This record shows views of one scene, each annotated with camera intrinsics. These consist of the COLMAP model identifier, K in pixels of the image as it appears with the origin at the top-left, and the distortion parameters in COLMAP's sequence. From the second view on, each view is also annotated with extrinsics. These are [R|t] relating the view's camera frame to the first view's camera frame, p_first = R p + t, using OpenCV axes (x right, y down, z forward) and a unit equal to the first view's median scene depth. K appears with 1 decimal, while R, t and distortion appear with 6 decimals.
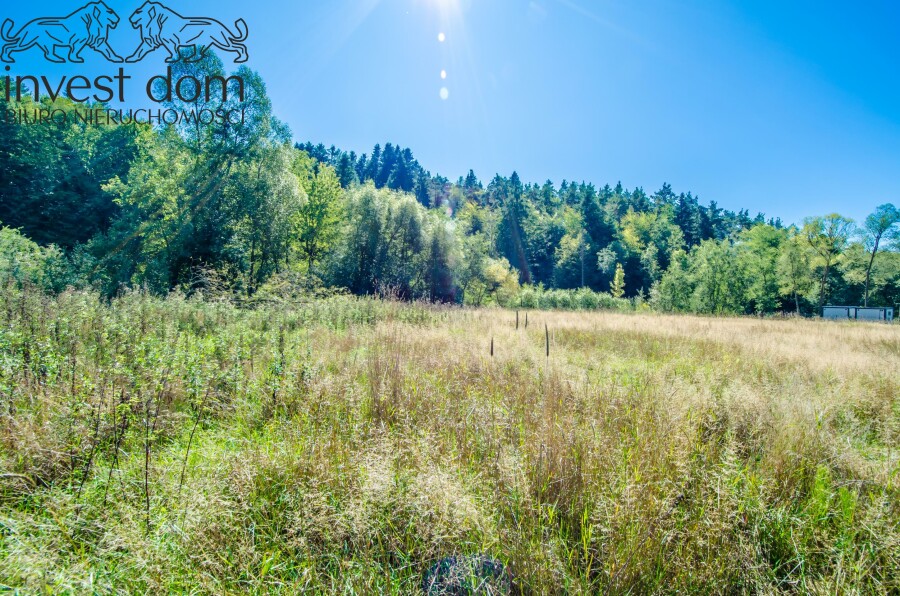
lens RADIAL K [[410.2, 0, 450.0], [0, 410.2, 298.0], [0, 0, 1]] dist [-0.032951, -0.000202]
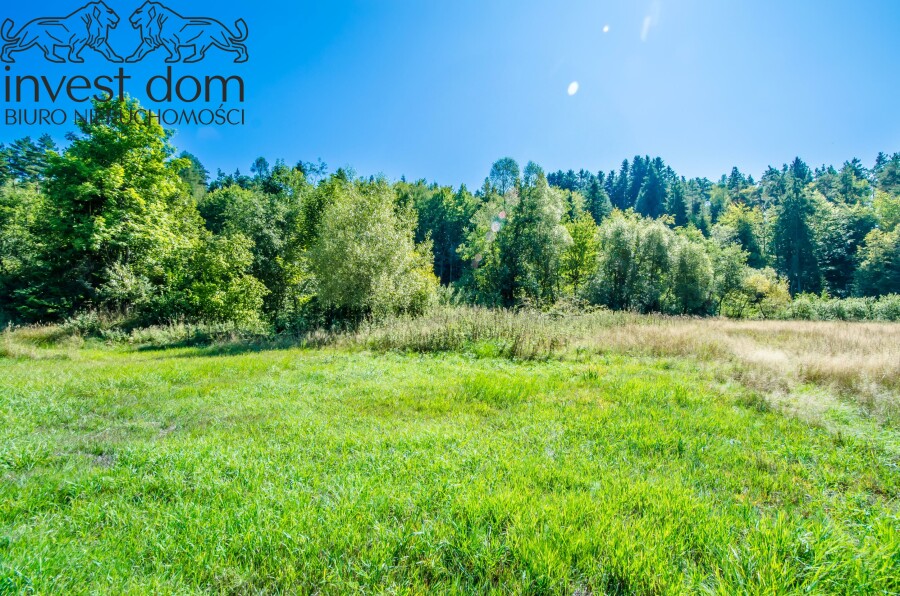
lens RADIAL K [[410.2, 0, 450.0], [0, 410.2, 298.0], [0, 0, 1]] dist [-0.032951, -0.000202]
pose [[0.827412, -0.035529, -0.560471, 0.037951], [0.016230, 0.999093, -0.039374, -0.001026], [0.561361, 0.023482, 0.827238, -0.188328]]
